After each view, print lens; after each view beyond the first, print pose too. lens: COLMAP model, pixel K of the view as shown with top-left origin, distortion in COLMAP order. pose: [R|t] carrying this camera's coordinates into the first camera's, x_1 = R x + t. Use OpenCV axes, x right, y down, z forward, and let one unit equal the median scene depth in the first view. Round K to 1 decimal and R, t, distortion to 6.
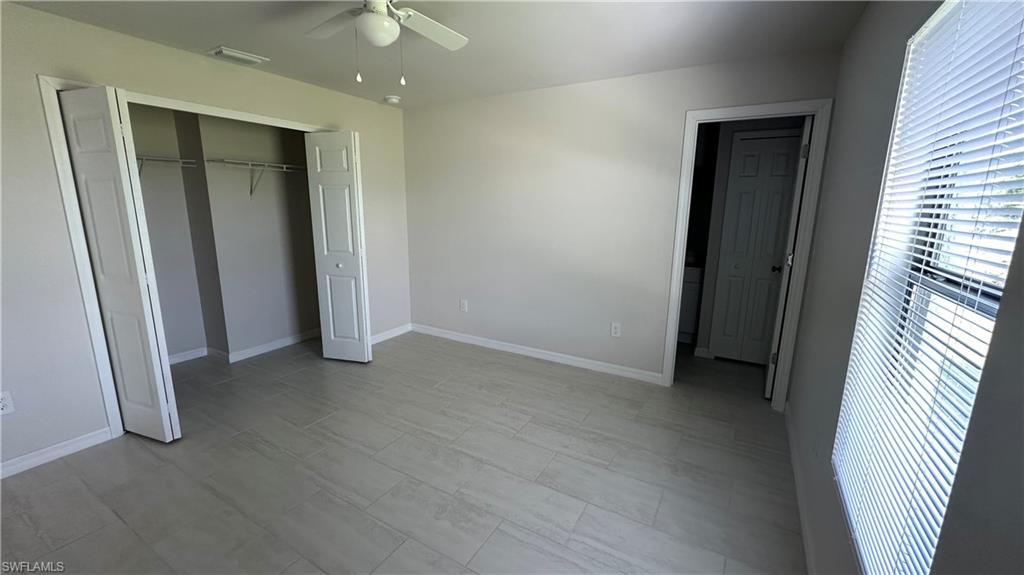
lens RADIAL K [[408.1, 0, 512.6], [0, 408.1, 286.5], [0, 0, 1]] dist [-0.005832, 0.000440]
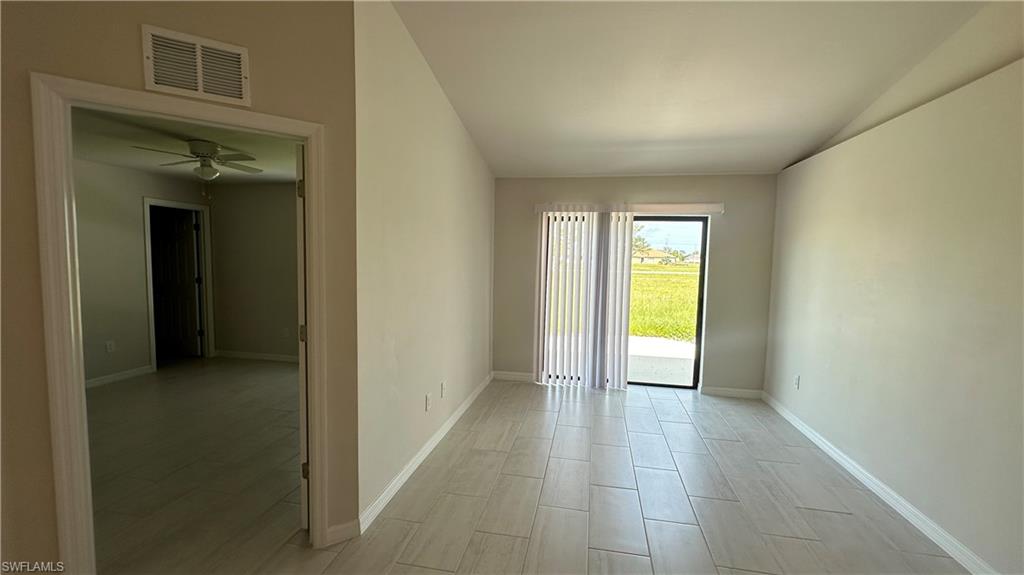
lens RADIAL K [[408.1, 0, 513.9], [0, 408.1, 283.3], [0, 0, 1]] dist [-0.005832, 0.000440]
pose [[-0.319674, -0.079975, 0.944146, -1.735895], [0.174277, 0.974469, 0.141552, -0.064606], [-0.931362, 0.209794, -0.297575, 0.178731]]
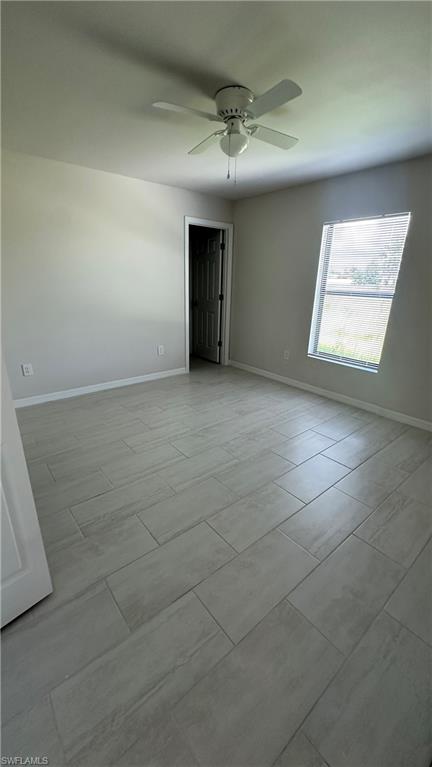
lens RADIAL K [[305.6, 0, 216.9], [0, 305.6, 381.3], [0, 0, 1]] dist [-0.005832, 0.000440]
pose [[0.352692, -0.306577, 0.884092, -0.988596], [0.168224, 0.950186, 0.262386, -0.072370], [-0.920494, 0.056184, 0.386697, 0.419721]]
